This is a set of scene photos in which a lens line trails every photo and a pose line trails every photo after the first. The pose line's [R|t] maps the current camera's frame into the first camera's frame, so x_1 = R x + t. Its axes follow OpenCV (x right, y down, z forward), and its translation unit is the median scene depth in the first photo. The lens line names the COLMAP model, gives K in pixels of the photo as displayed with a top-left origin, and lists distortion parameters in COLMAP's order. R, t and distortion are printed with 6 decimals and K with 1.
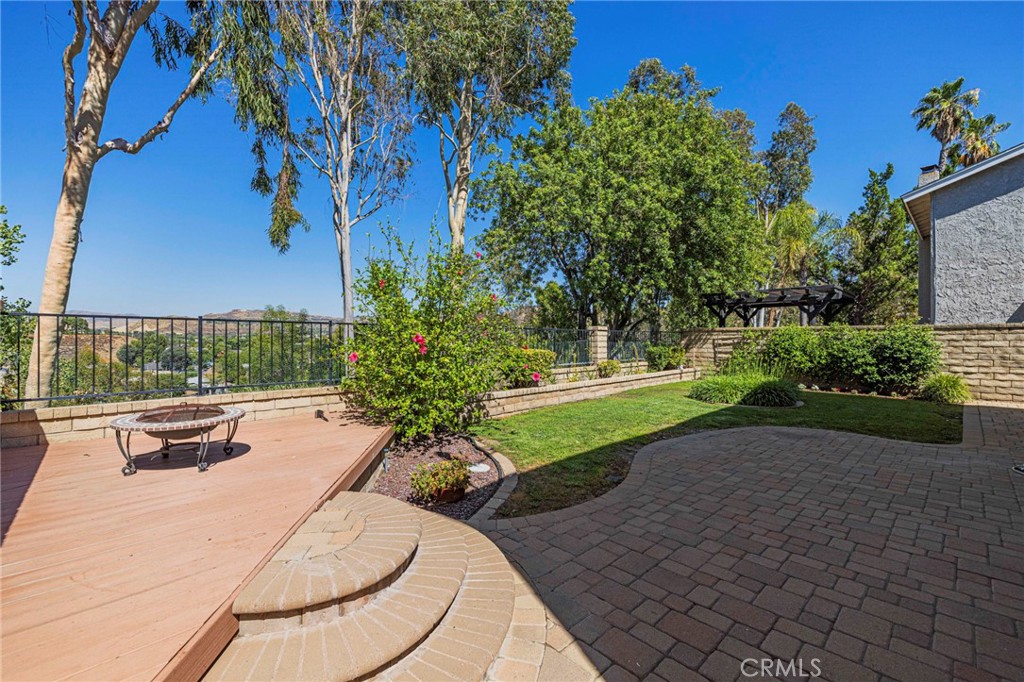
lens RADIAL K [[430.2, 0, 512.0], [0, 430.2, 341.0], [0, 0, 1]] dist [-0.000486, -0.000017]
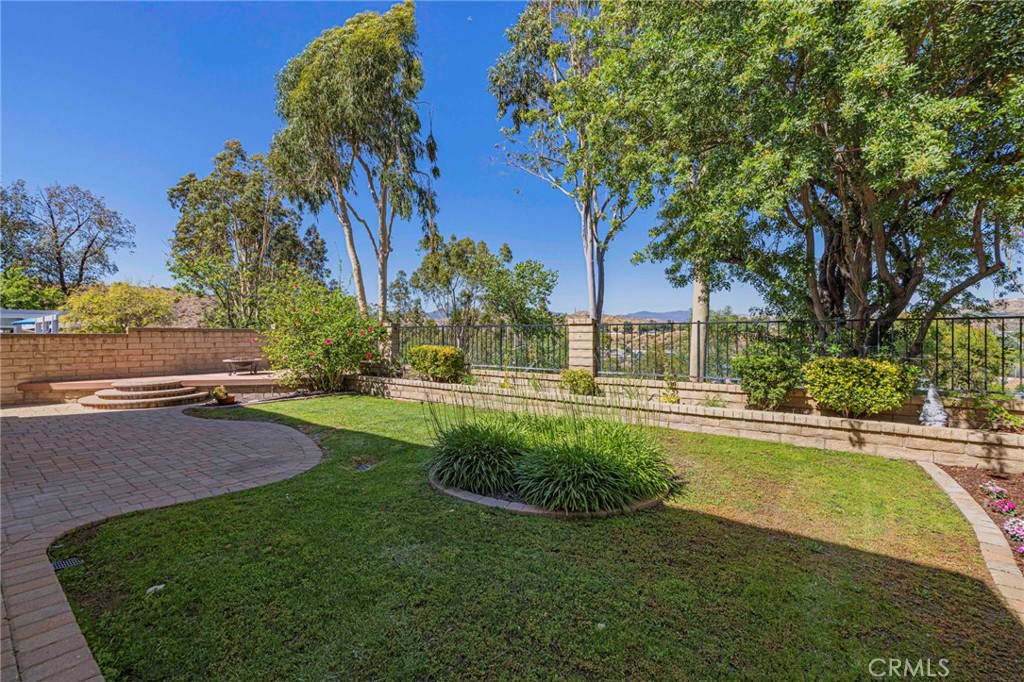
lens RADIAL K [[430.2, 0, 512.0], [0, 430.2, 341.0], [0, 0, 1]] dist [-0.000486, -0.000017]
pose [[0.152135, 0.027536, -0.987976, 0.758020], [0.005617, 0.999572, 0.028724, -0.016905], [0.988344, -0.009919, 0.151915, 0.684519]]
